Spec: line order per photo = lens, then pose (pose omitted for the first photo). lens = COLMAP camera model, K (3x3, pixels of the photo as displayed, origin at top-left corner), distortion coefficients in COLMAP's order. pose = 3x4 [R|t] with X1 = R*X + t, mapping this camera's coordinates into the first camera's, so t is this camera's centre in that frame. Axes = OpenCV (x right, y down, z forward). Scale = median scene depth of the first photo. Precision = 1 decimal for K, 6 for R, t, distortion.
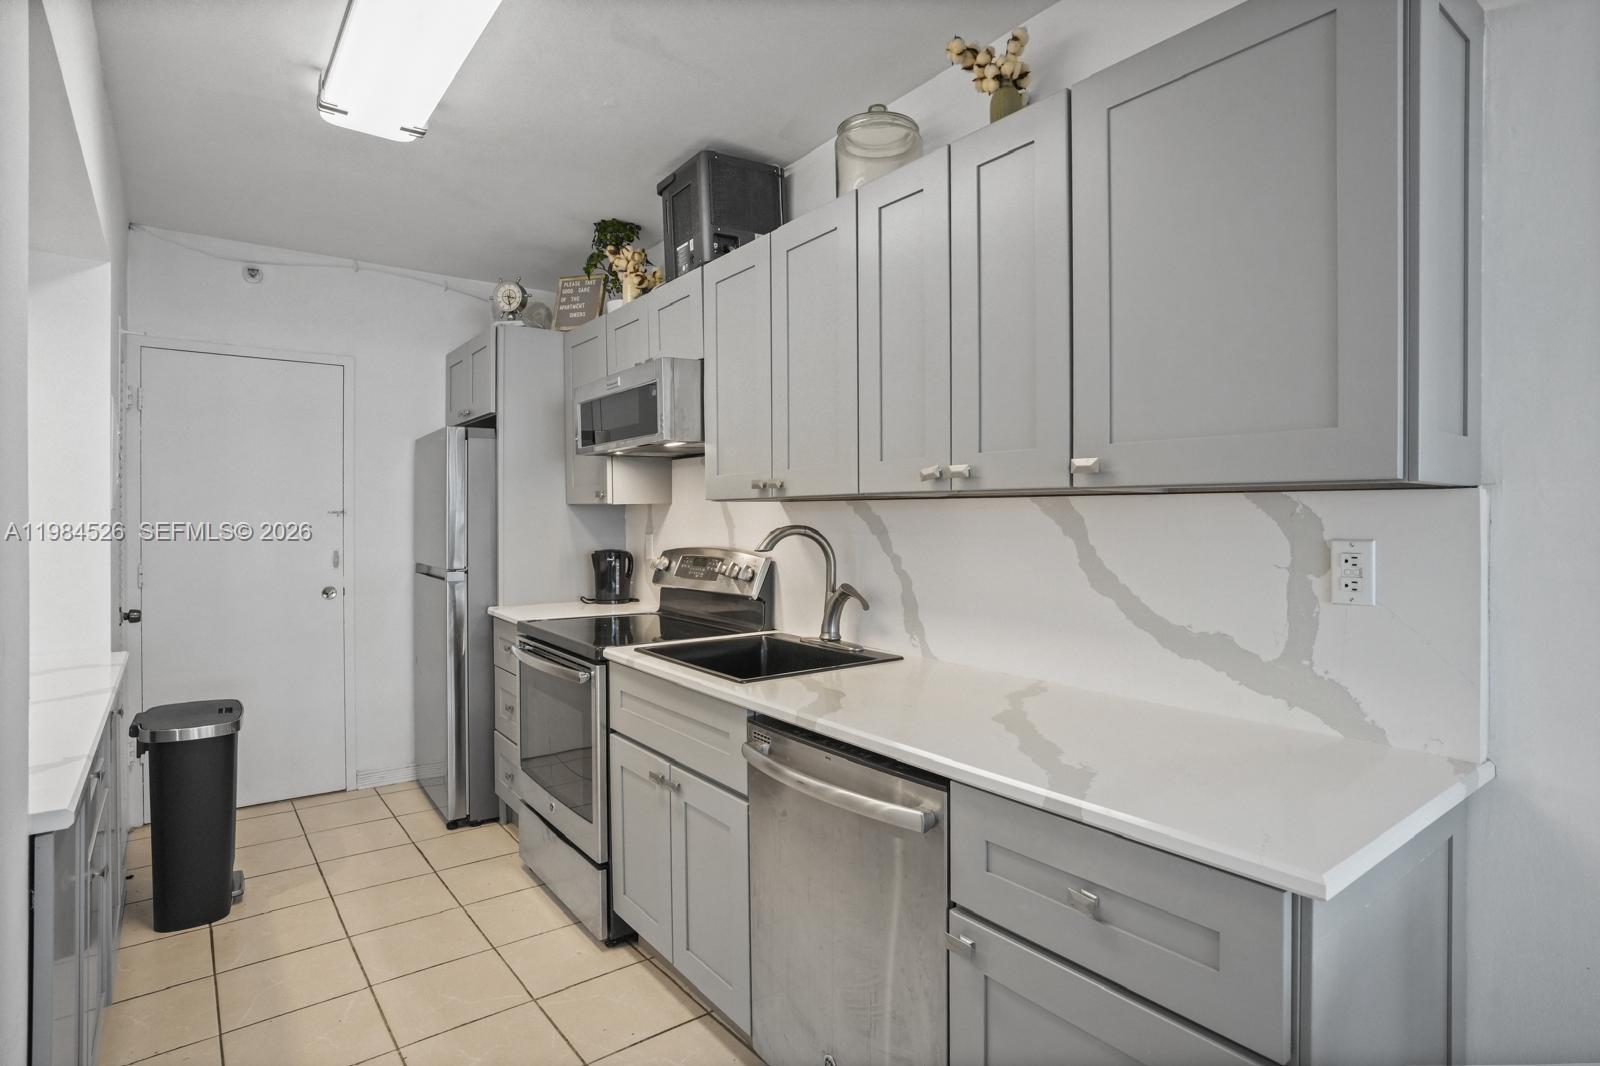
lens RADIAL K [[810.9, 0, 812.0], [0, 810.9, 523.3], [0, 0, 1]] dist [-0.048505, 0.015360]
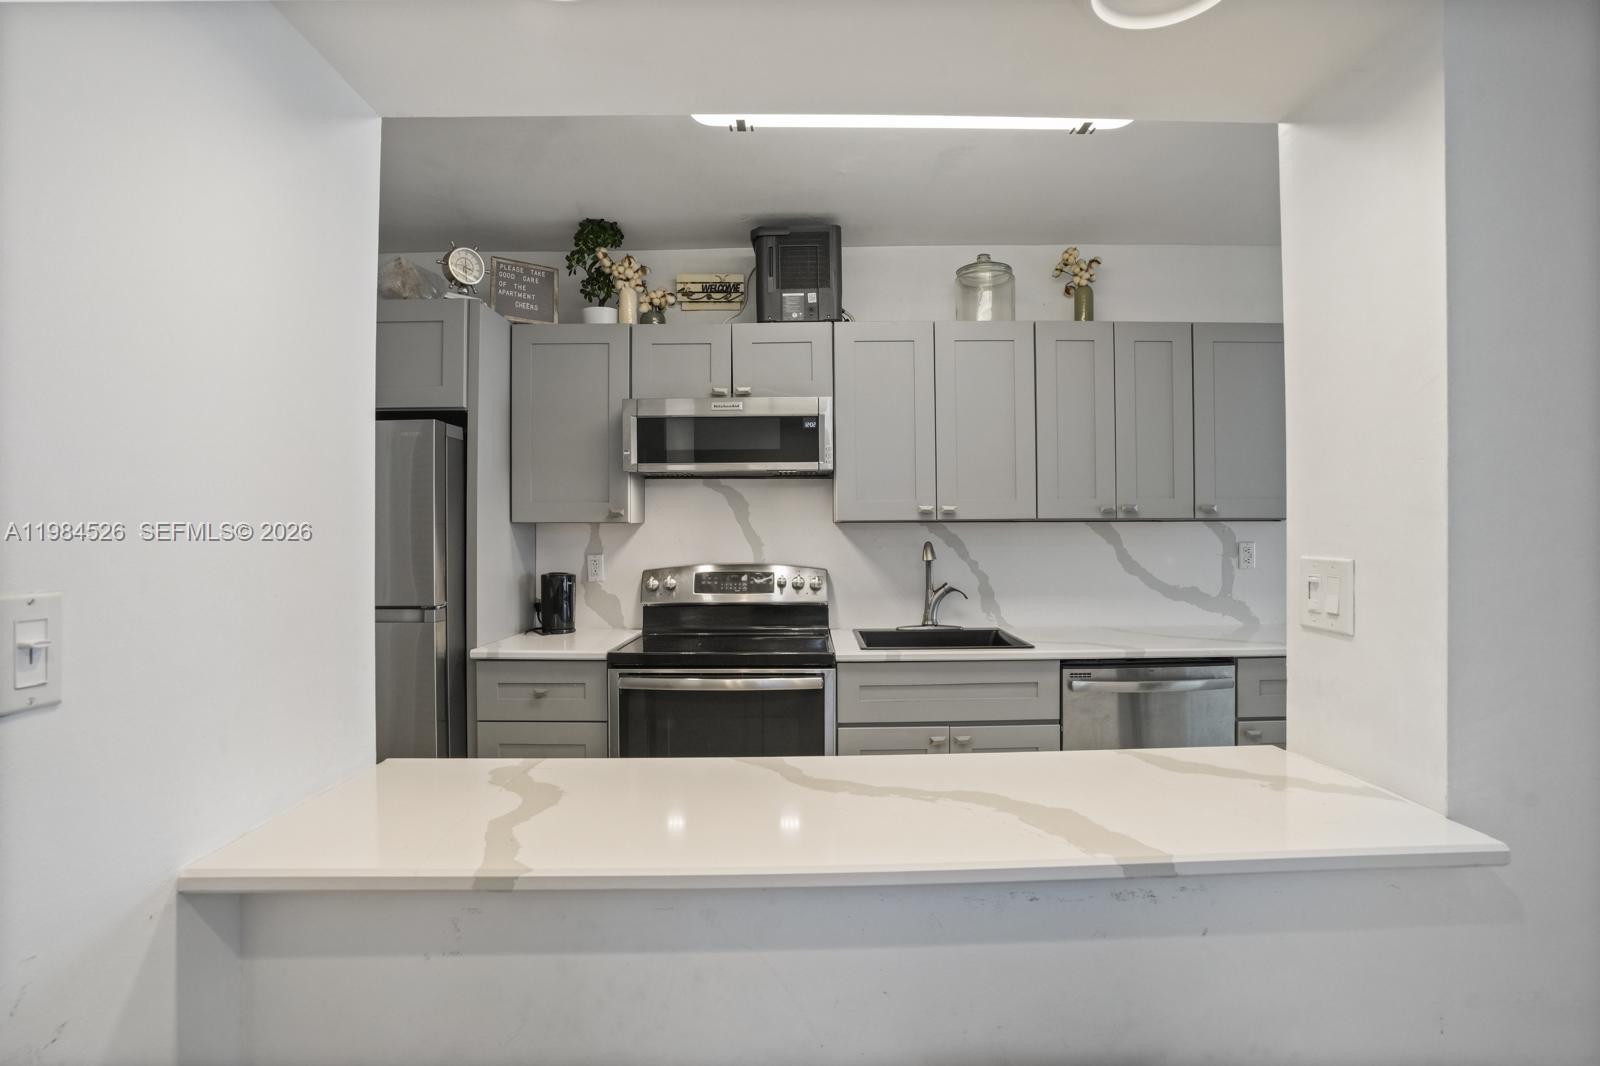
lens RADIAL K [[771.0, 0, 807.5], [0, 771.0, 530.8], [0, 0, 1]] dist [-0.055189, 0.000223]
pose [[0.605223, -0.000172, 0.796056, -1.516440], [0.012582, 0.999877, -0.009350, -0.006386], [-0.795956, 0.015675, 0.605151, 0.513912]]
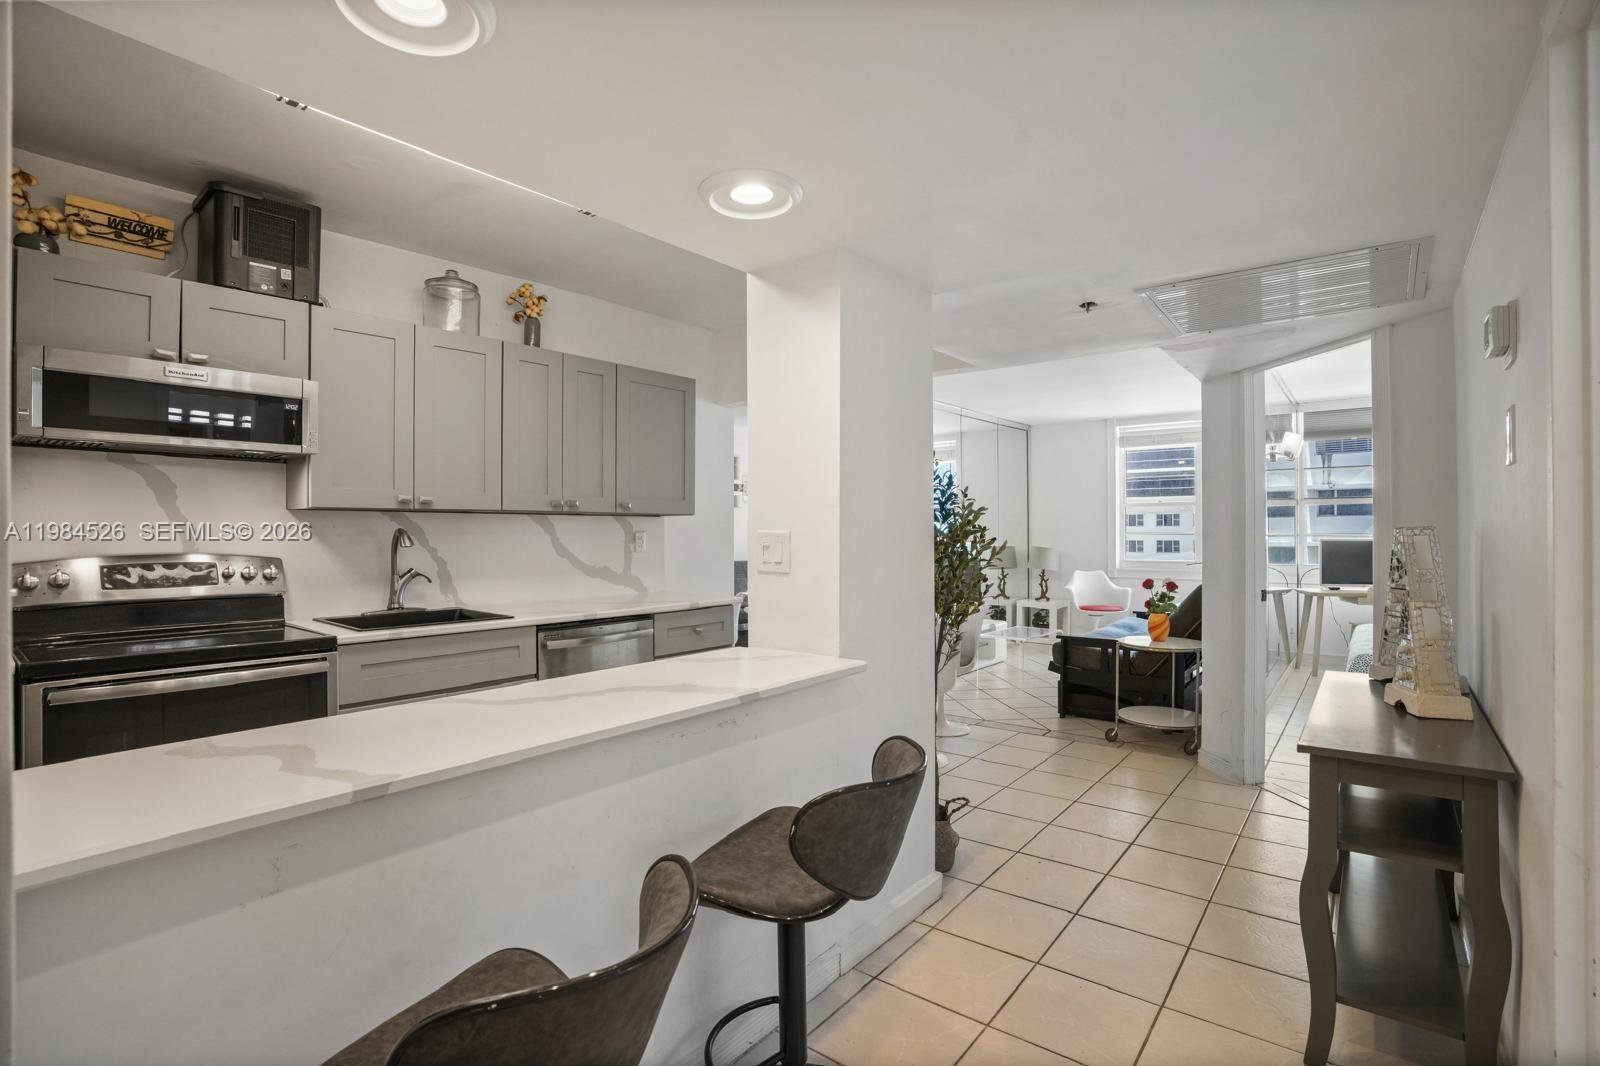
lens RADIAL K [[747.9, 0, 806.2], [0, 747.9, 532.9], [0, 0, 1]] dist [-0.073034, 0.029484]
pose [[-0.224363, 0.000141, 0.974506, -1.884486], [0.011158, 0.999935, 0.002425, 0.019771], [-0.974442, 0.011417, -0.224350, 0.785182]]
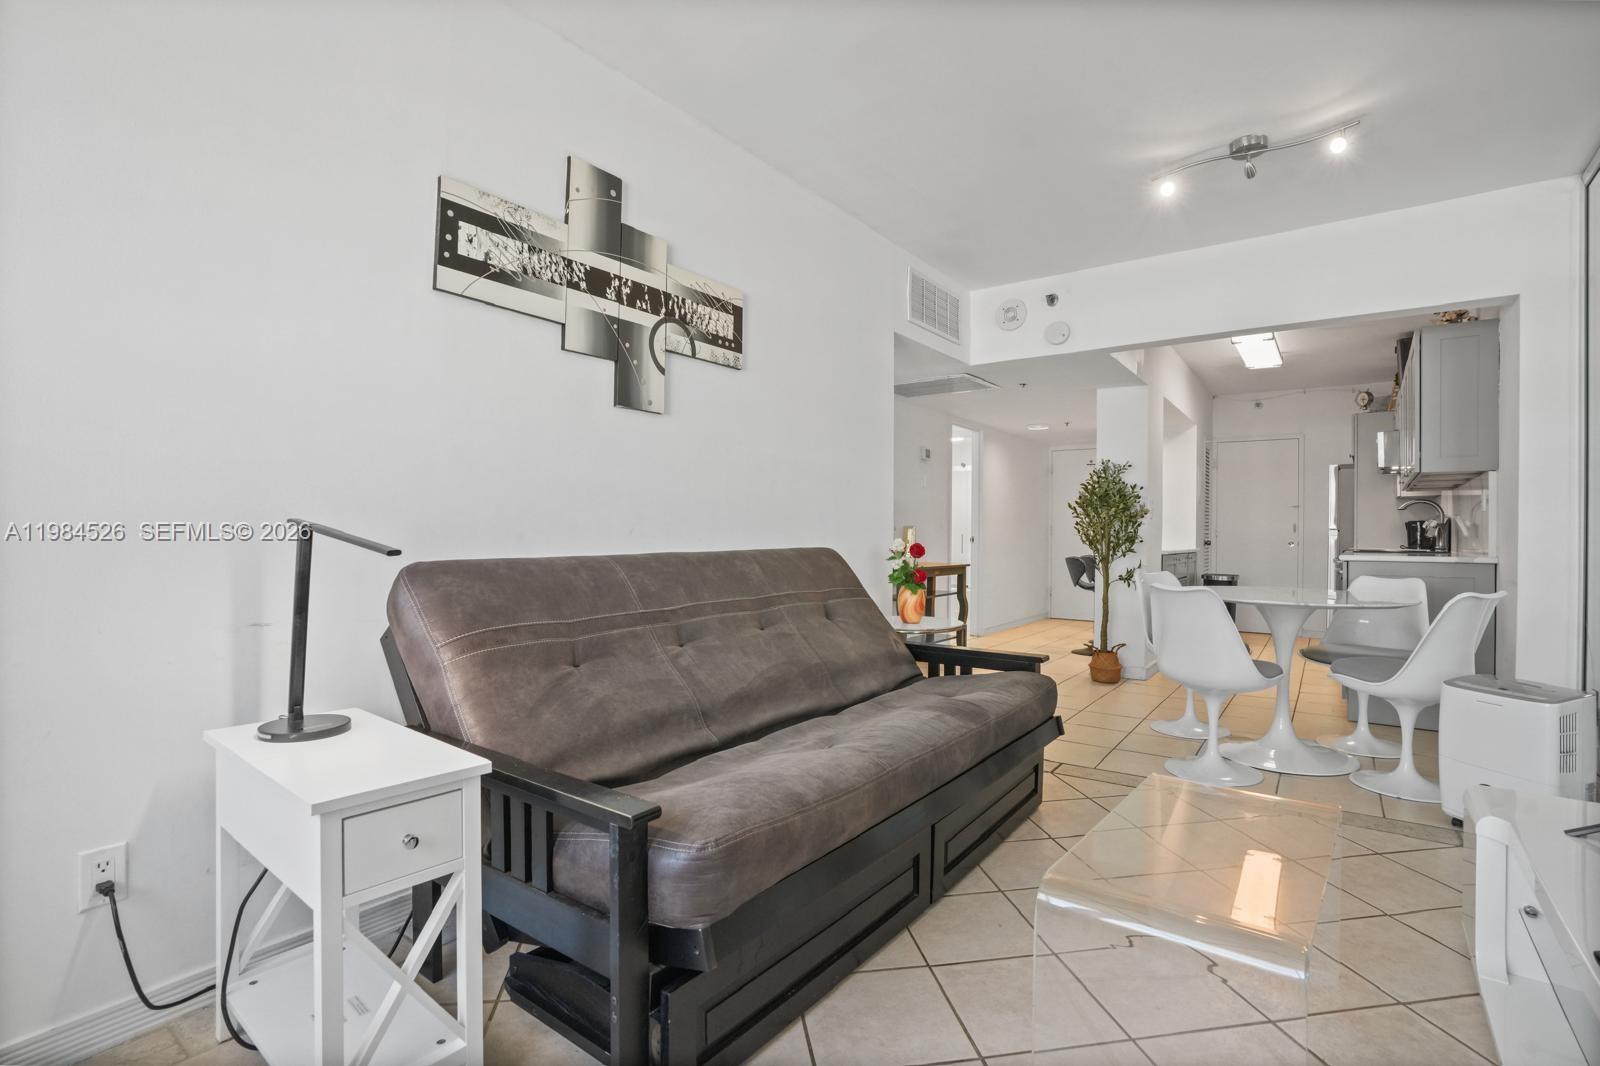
lens RADIAL K [[747.9, 0, 806.2], [0, 747.9, 532.9], [0, 0, 1]] dist [-0.073034, 0.029484]
pose [[0.256119, -0.003839, -0.966638, 1.963681], [-0.014449, 0.999865, -0.007799, 0.183481], [0.966537, 0.015964, 0.256029, -1.605960]]
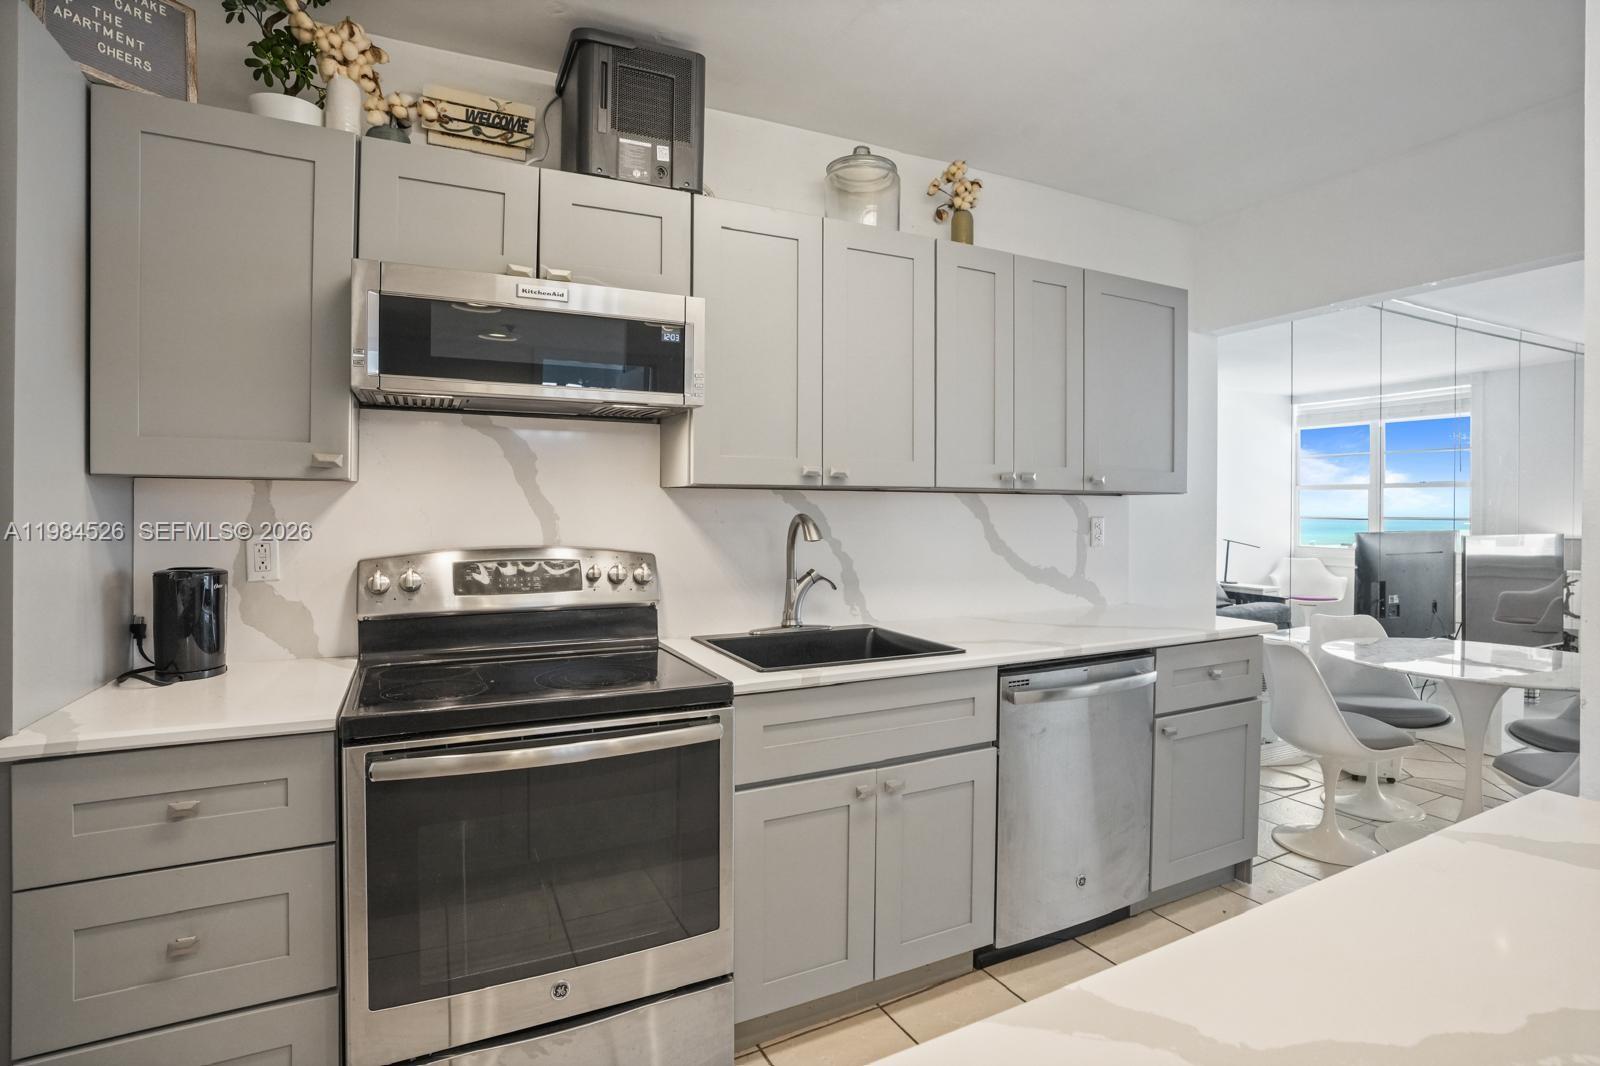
lens RADIAL K [[789.1, 0, 806.5], [0, 789.1, 513.5], [0, 0, 1]] dist [-0.058596, 0.026128]
pose [[0.187566, -0.004281, 0.982243, -1.276264], [0.005250, 0.999981, 0.003356, -0.001593], [-0.982238, 0.004527, 0.187585, 1.071744]]
